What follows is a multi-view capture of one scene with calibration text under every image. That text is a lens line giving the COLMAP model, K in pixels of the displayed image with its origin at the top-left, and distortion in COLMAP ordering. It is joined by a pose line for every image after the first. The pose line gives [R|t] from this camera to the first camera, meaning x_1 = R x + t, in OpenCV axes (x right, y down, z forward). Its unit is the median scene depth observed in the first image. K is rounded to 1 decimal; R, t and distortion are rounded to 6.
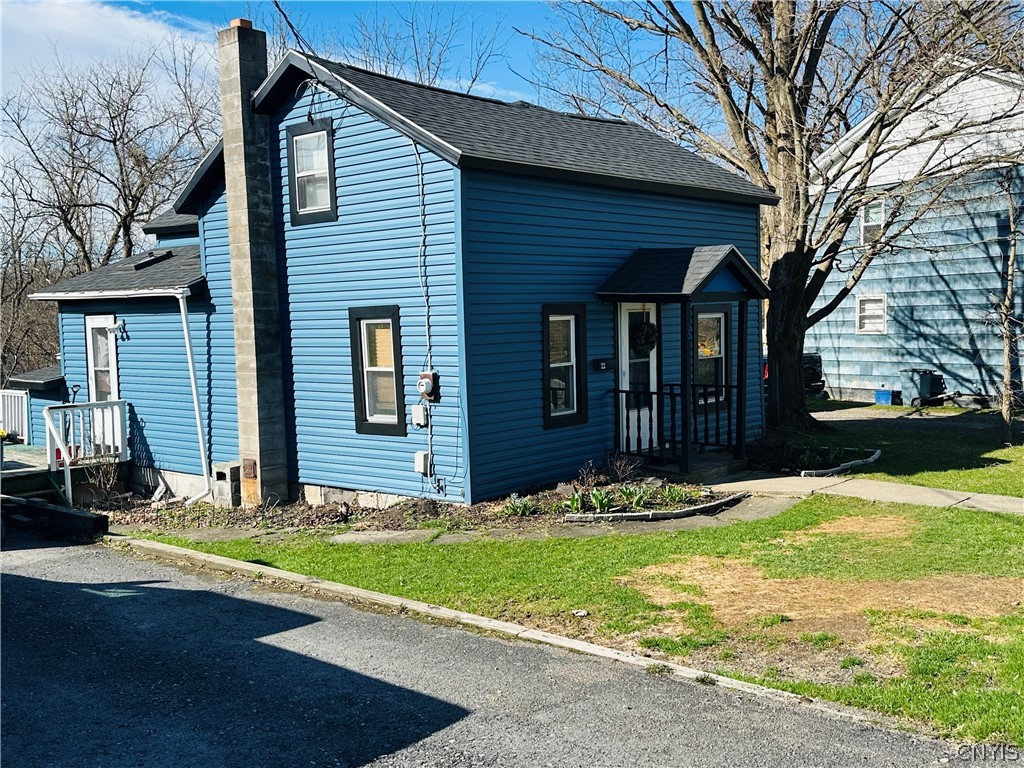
lens RADIAL K [[1003.3, 0, 512.0], [0, 1003.3, 384.0], [0, 0, 1]] dist [0.122522, -0.007830]
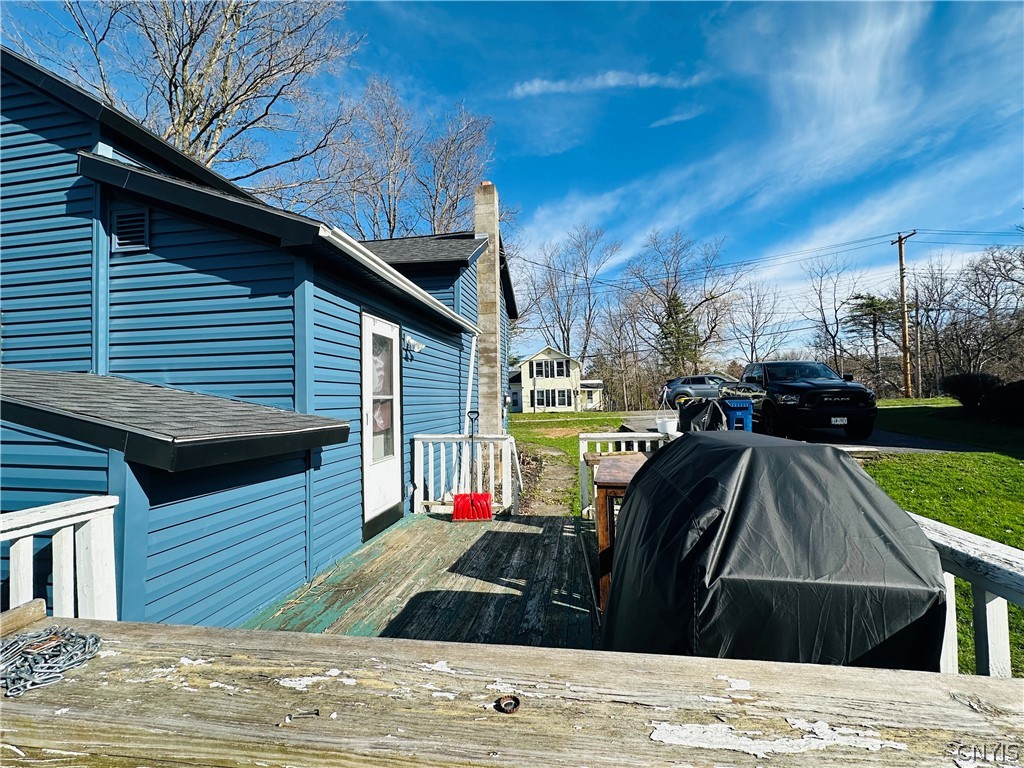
lens RADIAL K [[432.6, 0, 512.0], [0, 432.6, 384.0], [0, 0, 1]] dist [0.003426, 0.000356]
pose [[-0.525807, 0.061658, 0.848366, -0.869898], [0.087624, 0.995990, -0.018079, -0.014106], [-0.846079, 0.064832, -0.529101, 1.364642]]
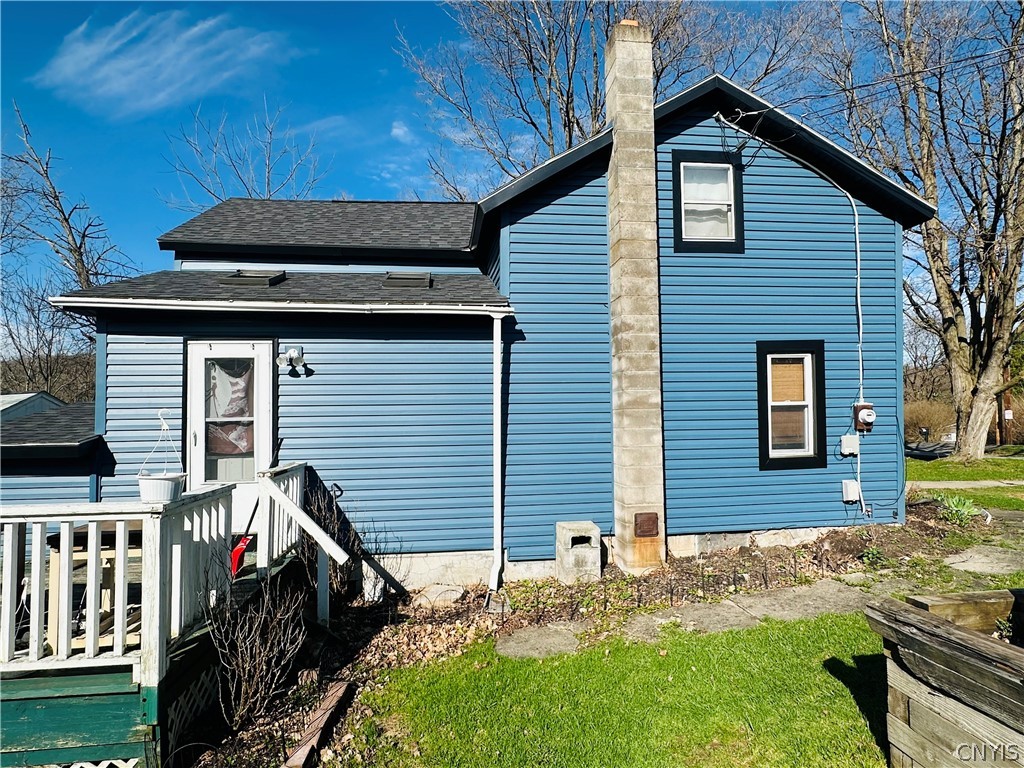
lens RADIAL K [[572.6, 0, 512.0], [0, 572.6, 384.0], [0, 0, 1]] dist [-0.000004, -0.000125]
pose [[0.672725, 0.050670, 0.738156, -0.700565], [0.047008, 0.992710, -0.110984, 0.015727], [-0.738398, 0.109361, 0.665439, 0.774597]]
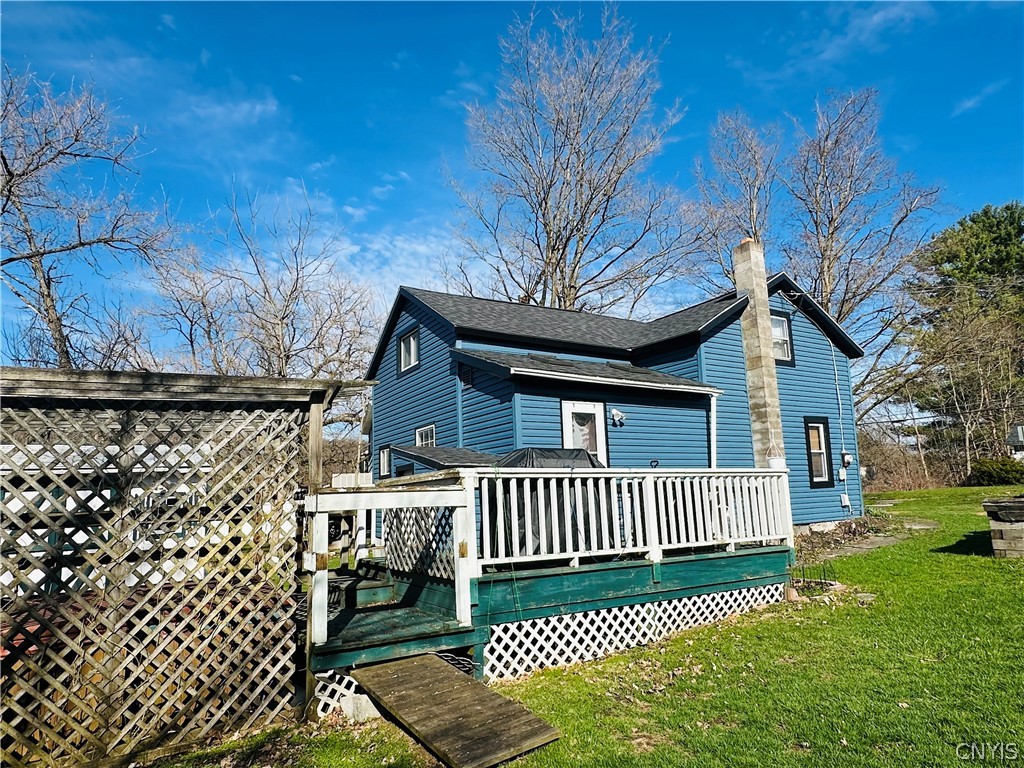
lens RADIAL K [[615.9, 0, 512.0], [0, 615.9, 384.0], [0, 0, 1]] dist [-0.000094, -0.000140]
pose [[0.310439, 0.182662, 0.932878, -1.282146], [0.085638, 0.972000, -0.218820, 0.059461], [-0.946728, 0.147820, 0.286104, 1.116925]]
